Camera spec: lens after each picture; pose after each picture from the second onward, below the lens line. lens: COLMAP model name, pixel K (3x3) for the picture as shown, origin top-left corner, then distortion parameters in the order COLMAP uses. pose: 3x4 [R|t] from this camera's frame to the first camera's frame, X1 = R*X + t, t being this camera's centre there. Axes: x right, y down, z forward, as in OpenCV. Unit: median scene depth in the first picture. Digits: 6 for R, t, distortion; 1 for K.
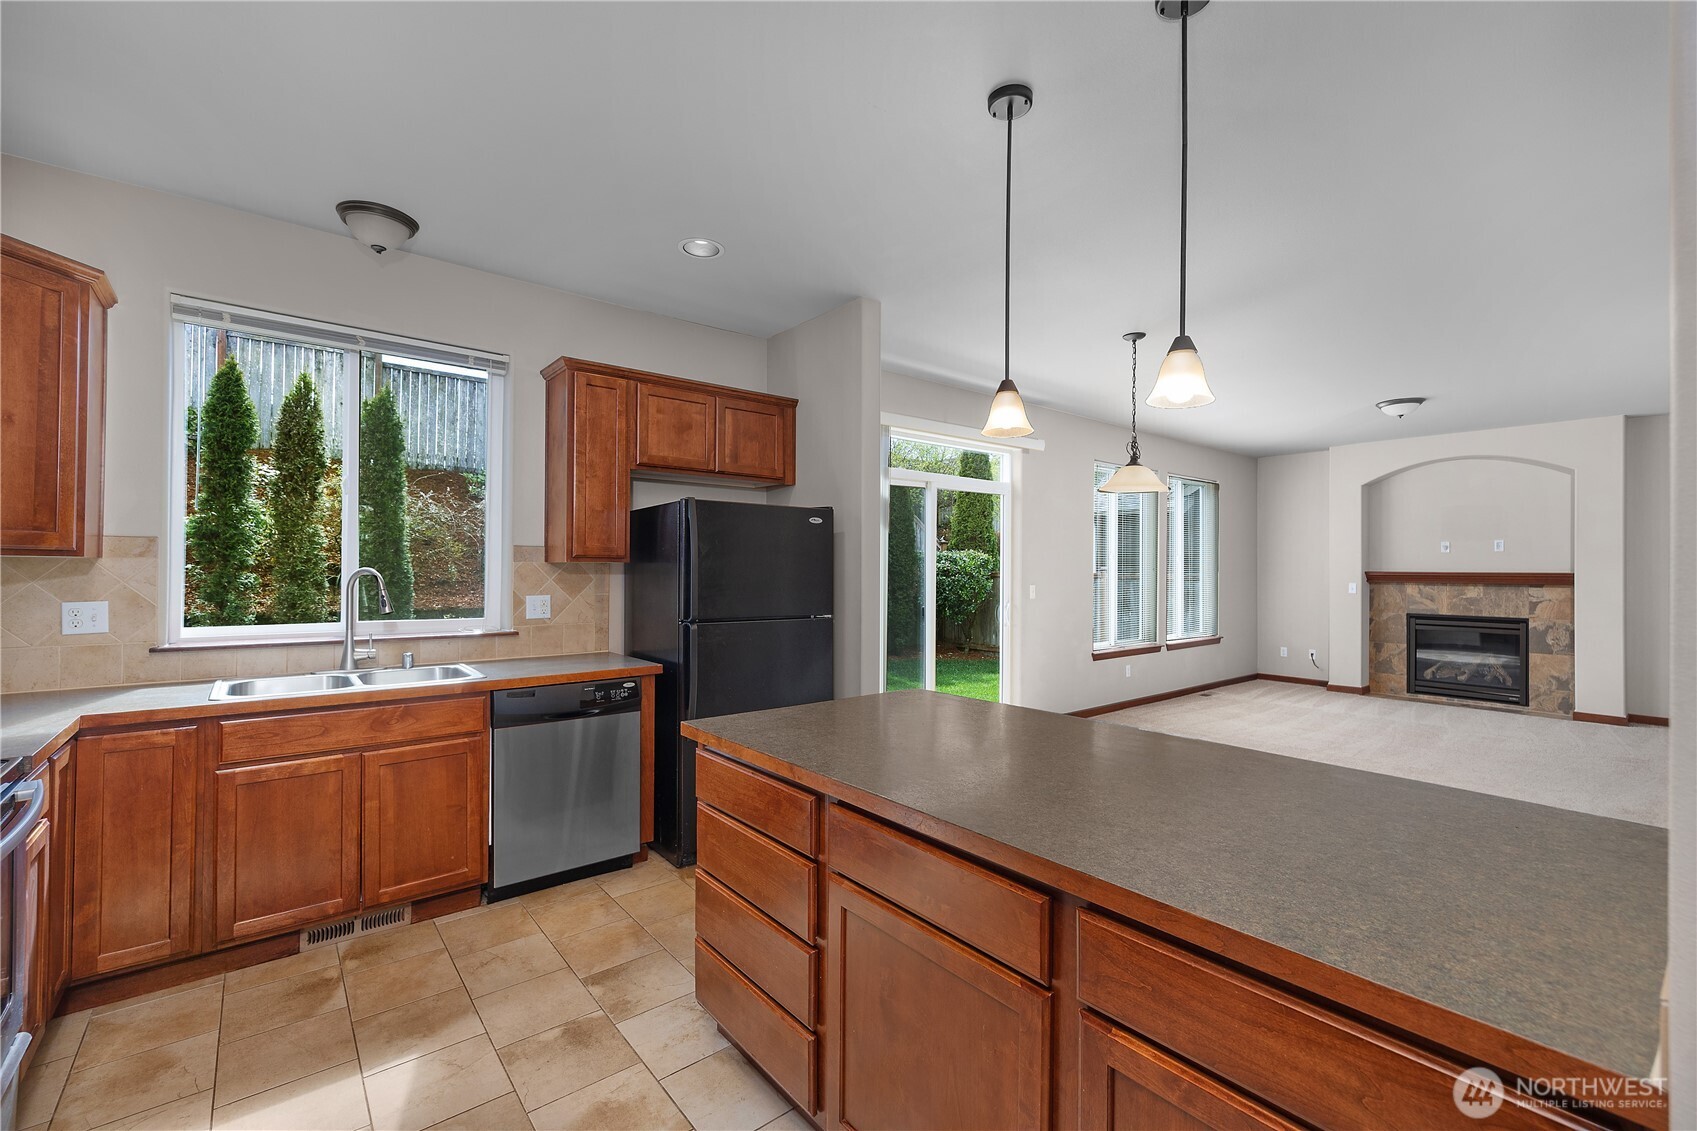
lens RADIAL K [[727.6, 0, 843.9], [0, 727.6, 561.2], [0, 0, 1]] dist [-0.001098, -0.000045]
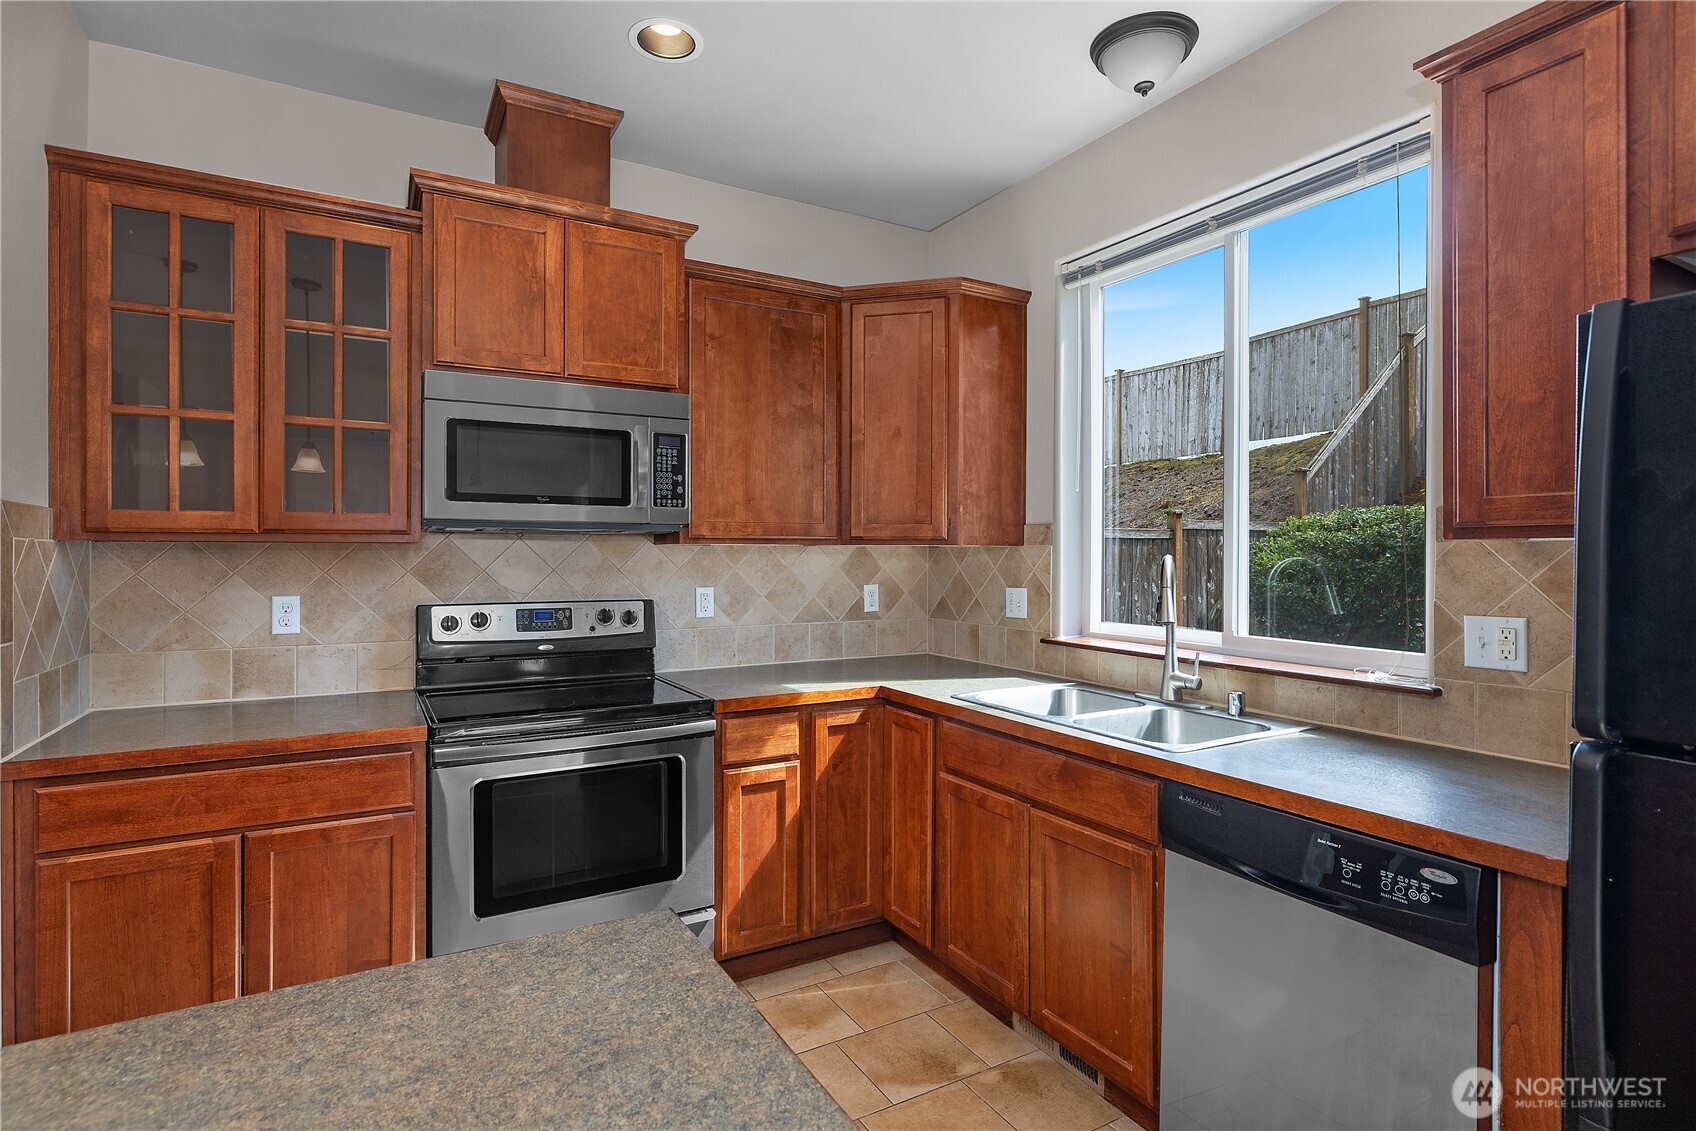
lens RADIAL K [[830.7, 0, 845.8], [0, 830.7, 557.7], [0, 0, 1]] dist [0.004215, 0.000602]
pose [[-0.158438, -0.000855, -0.987369, 0.157387], [0.007021, 0.999973, -0.001992, 0.010532], [0.987344, -0.007248, -0.158427, 0.768022]]
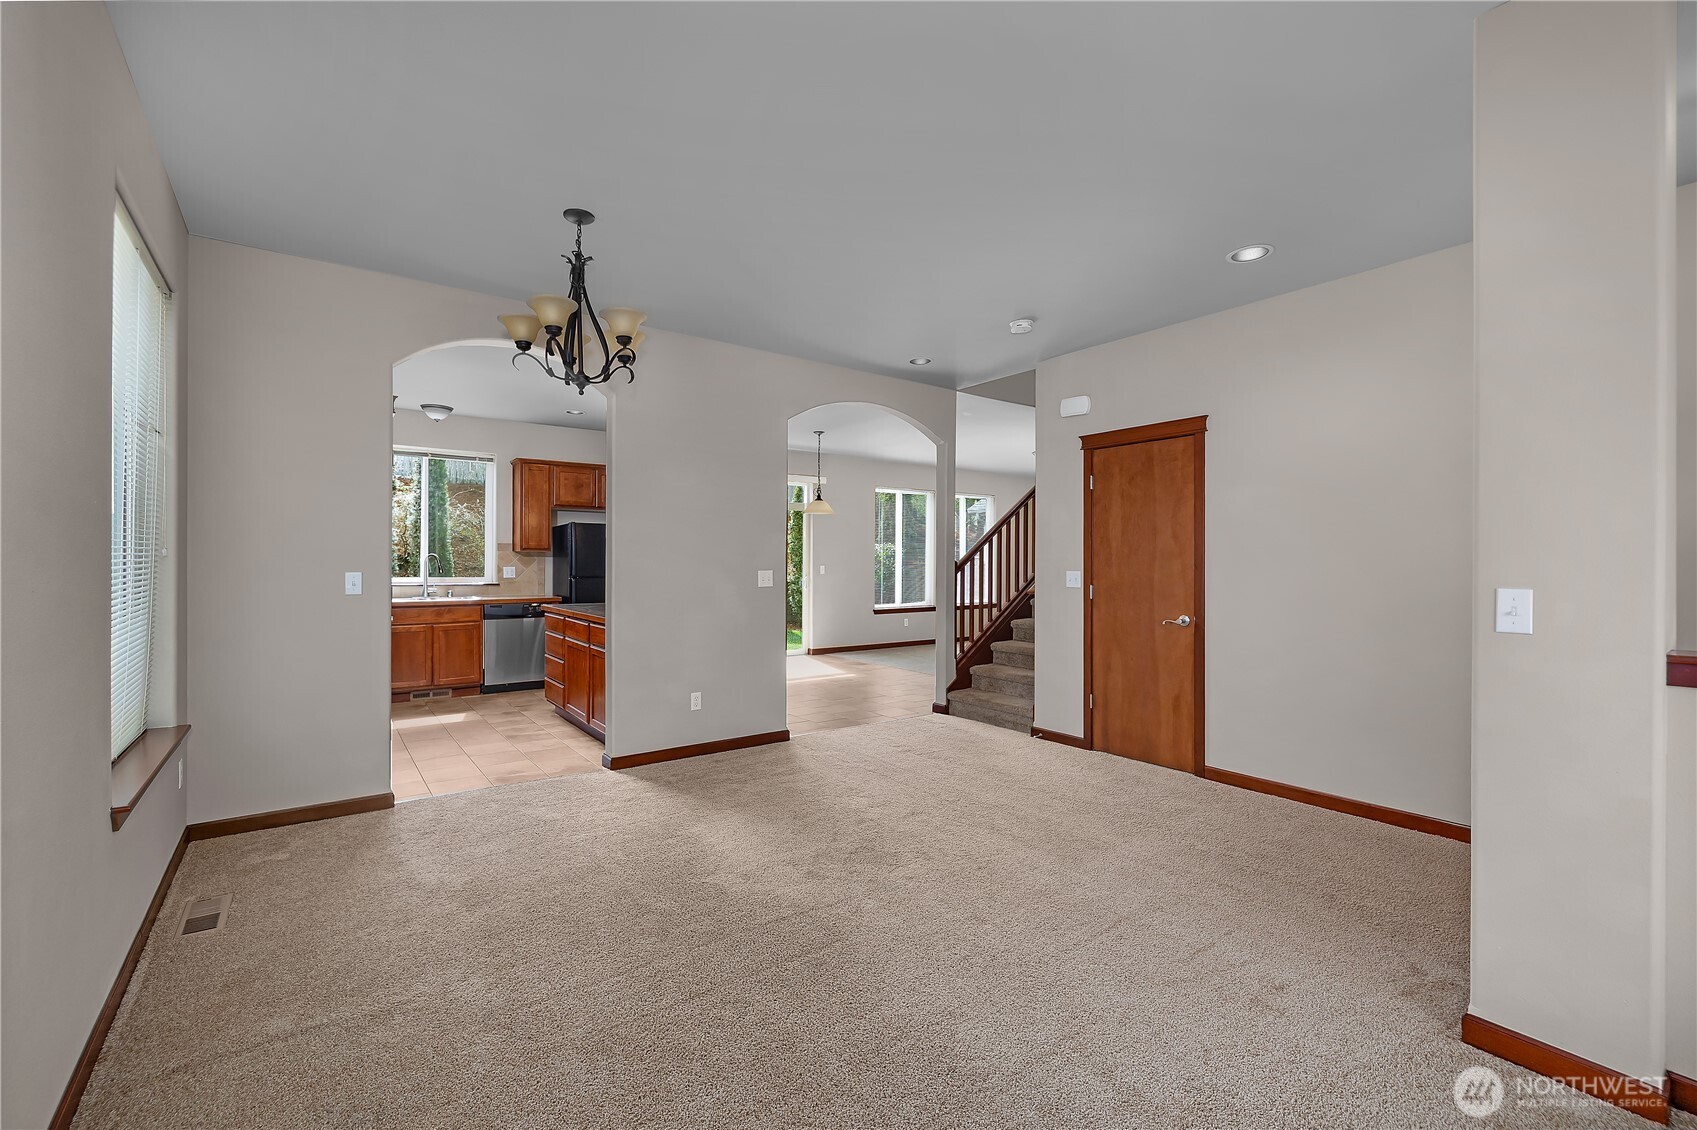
lens RADIAL K [[727.6, 0, 844.8], [0, 727.6, 565.4], [0, 0, 1]] dist [-0.001098, -0.000045]
pose [[0.999035, -0.000231, -0.043926, 0.728900], [0.000954, 0.999864, 0.016449, 0.009429], [0.043917, -0.016475, 0.998899, -1.207355]]
